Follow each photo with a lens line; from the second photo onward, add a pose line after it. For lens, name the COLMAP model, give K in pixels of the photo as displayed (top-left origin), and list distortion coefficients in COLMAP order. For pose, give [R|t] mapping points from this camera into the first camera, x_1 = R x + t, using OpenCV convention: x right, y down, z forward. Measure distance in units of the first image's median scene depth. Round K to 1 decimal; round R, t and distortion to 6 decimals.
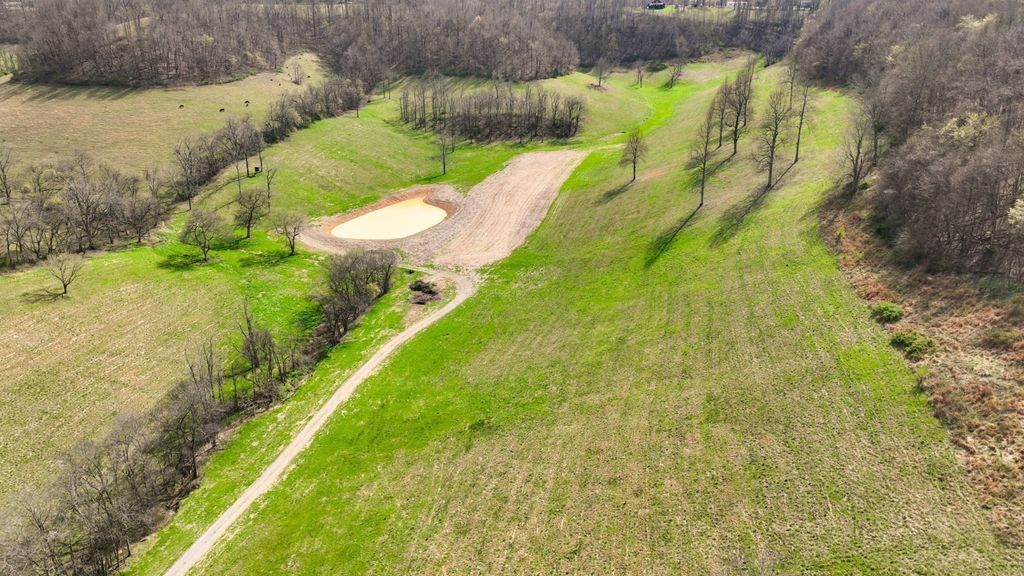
lens RADIAL K [[738.1, 0, 513.7], [0, 738.1, 288.2], [0, 0, 1]] dist [-0.002998, 0.012656]
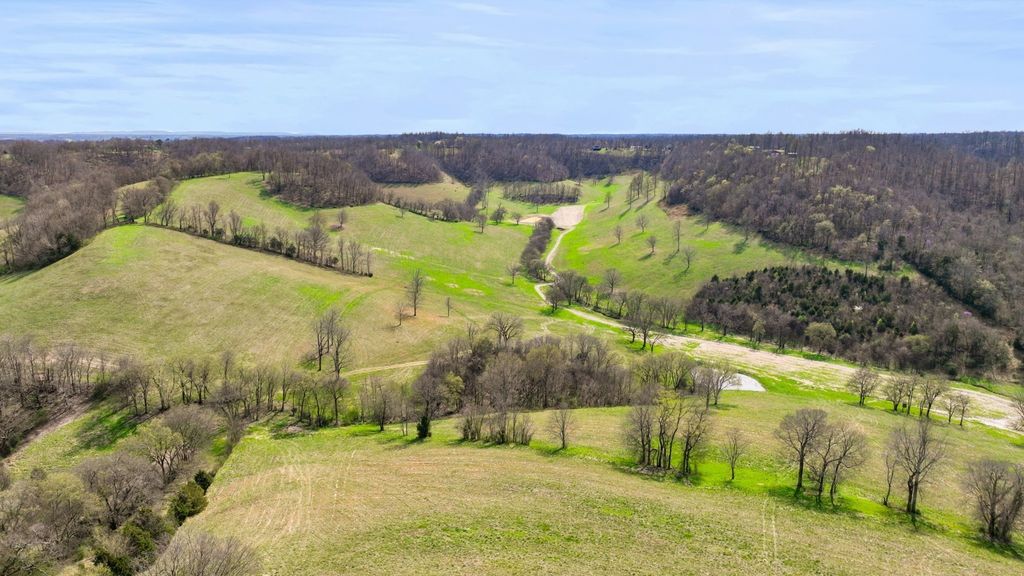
lens RADIAL K [[738.1, 0, 513.1], [0, 738.1, 289.4], [0, 0, 1]] dist [-0.002998, 0.012656]
pose [[0.993368, -0.023417, 0.112571, -0.378867], [0.040913, 0.986954, -0.155720, 0.421177], [-0.107455, 0.159293, 0.981366, -1.250662]]
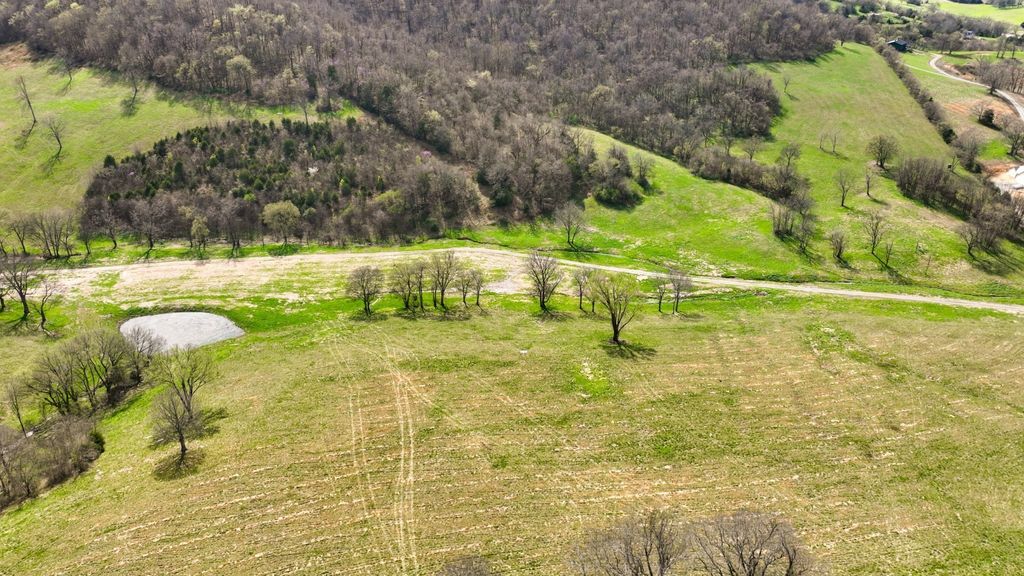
lens RADIAL K [[738.1, 0, 515.5], [0, 738.1, 289.5], [0, 0, 1]] dist [-0.002998, 0.012656]
pose [[0.617619, -0.347683, 0.705452, -0.280688], [0.286242, 0.934832, 0.210130, 0.331002], [-0.732538, 0.072150, 0.676892, -1.020738]]
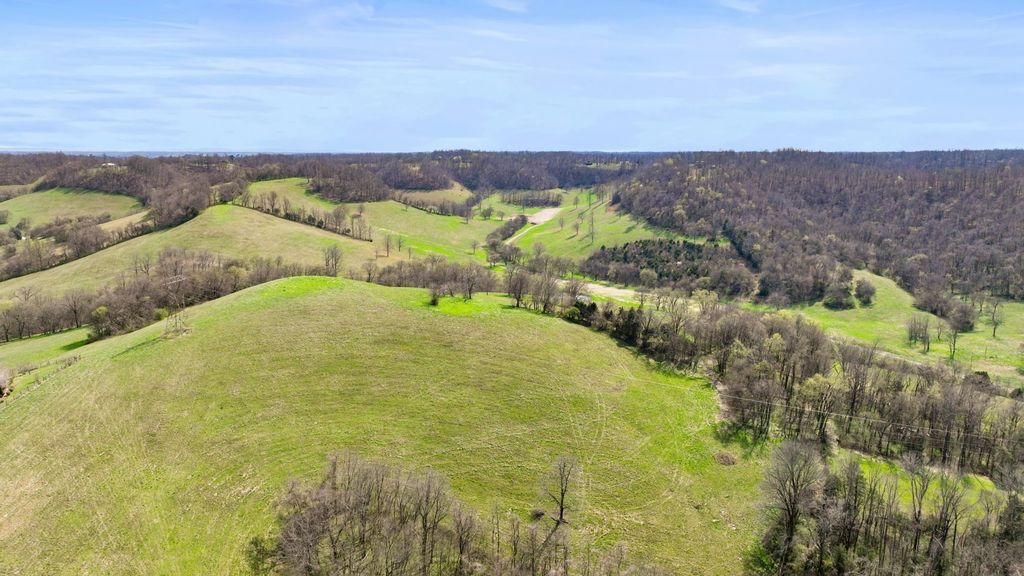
lens RADIAL K [[738.1, 0, 511.4], [0, 738.1, 290.6], [0, 0, 1]] dist [-0.002998, 0.012656]
pose [[0.999063, -0.006798, 0.042748, -0.228842], [0.014354, 0.983739, -0.179027, 0.624984], [-0.040836, 0.179473, 0.982915, -1.773875]]
